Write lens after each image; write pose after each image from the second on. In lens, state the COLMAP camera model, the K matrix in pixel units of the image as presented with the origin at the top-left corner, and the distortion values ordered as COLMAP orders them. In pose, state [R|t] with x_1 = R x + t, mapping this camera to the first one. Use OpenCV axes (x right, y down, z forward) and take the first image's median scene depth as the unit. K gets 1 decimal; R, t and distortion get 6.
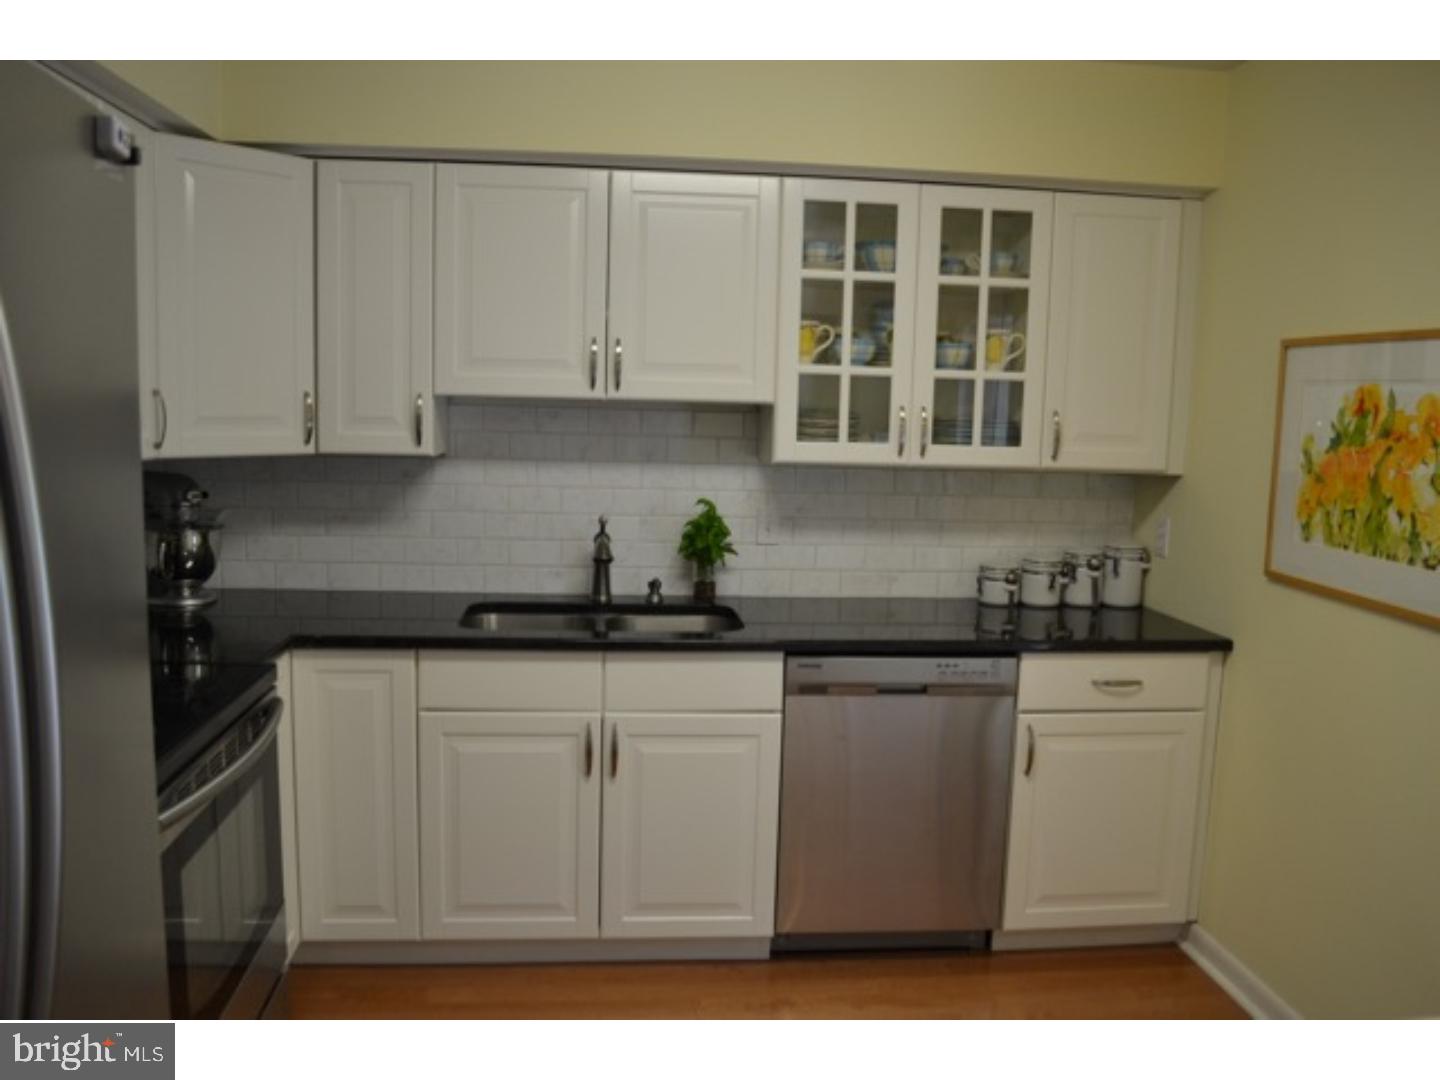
lens RADIAL K [[1187.6, 0, 720.0], [0, 1187.6, 540.0], [0, 0, 1]] dist [-0.075211, -0.001093]
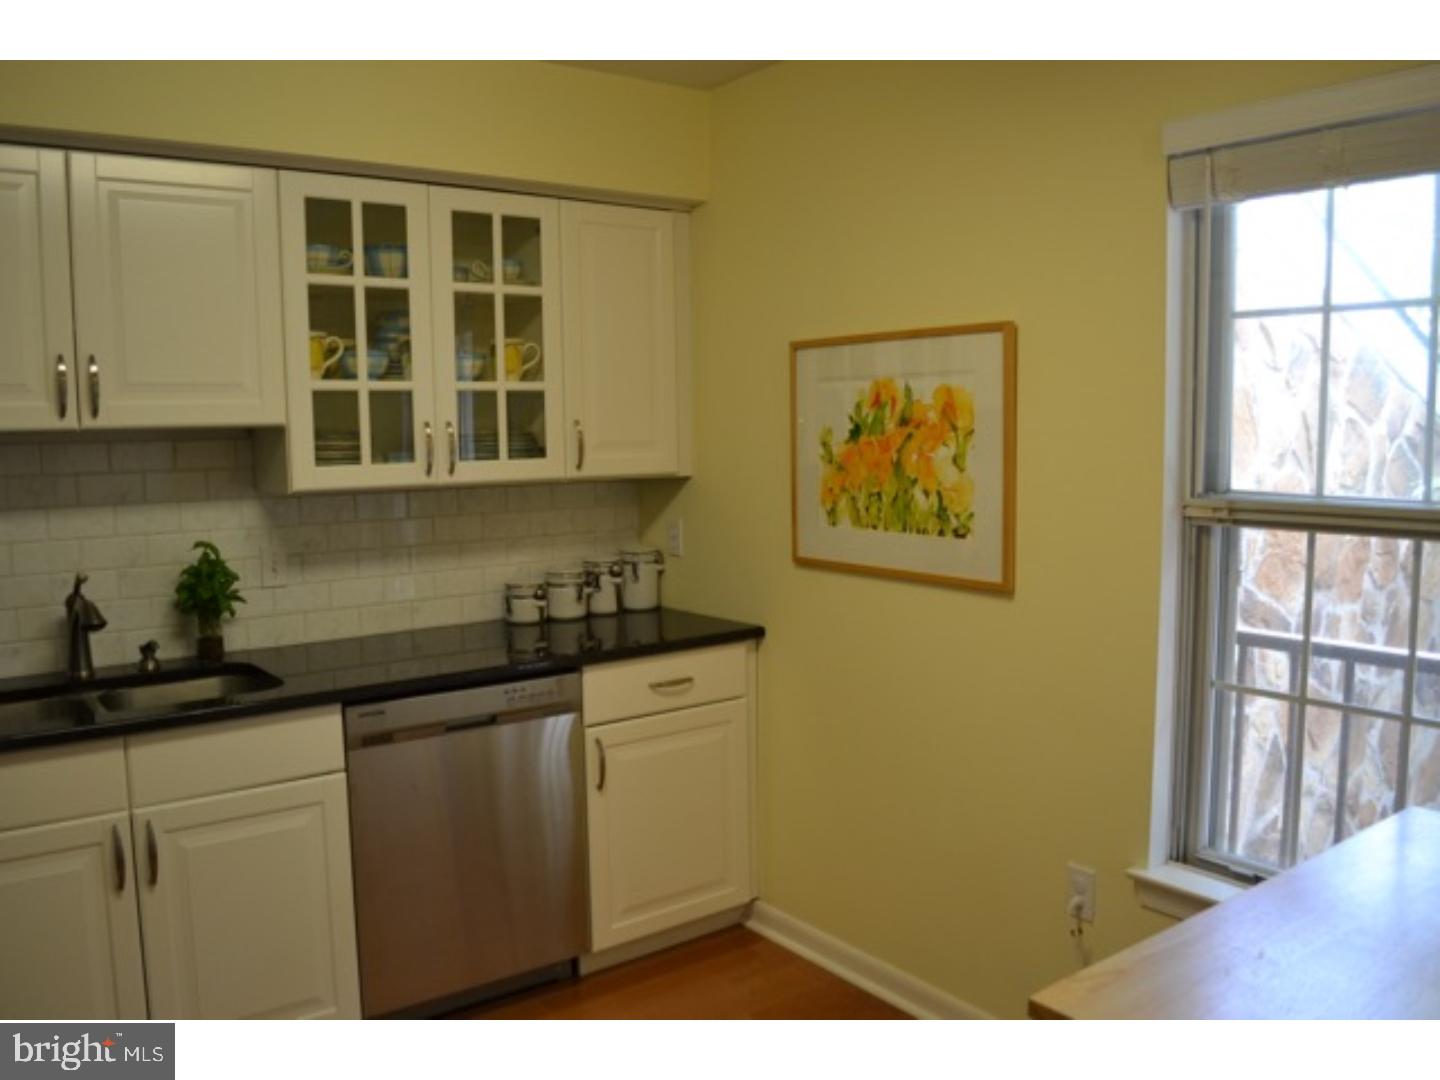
lens RADIAL K [[1187.6, 0, 720.0], [0, 1187.6, 540.0], [0, 0, 1]] dist [-0.075211, -0.001093]
pose [[0.853353, -0.090549, 0.513410, -0.134724], [0.102001, 0.994767, 0.005906, -0.002662], [-0.511258, 0.047329, 0.858123, 0.089688]]
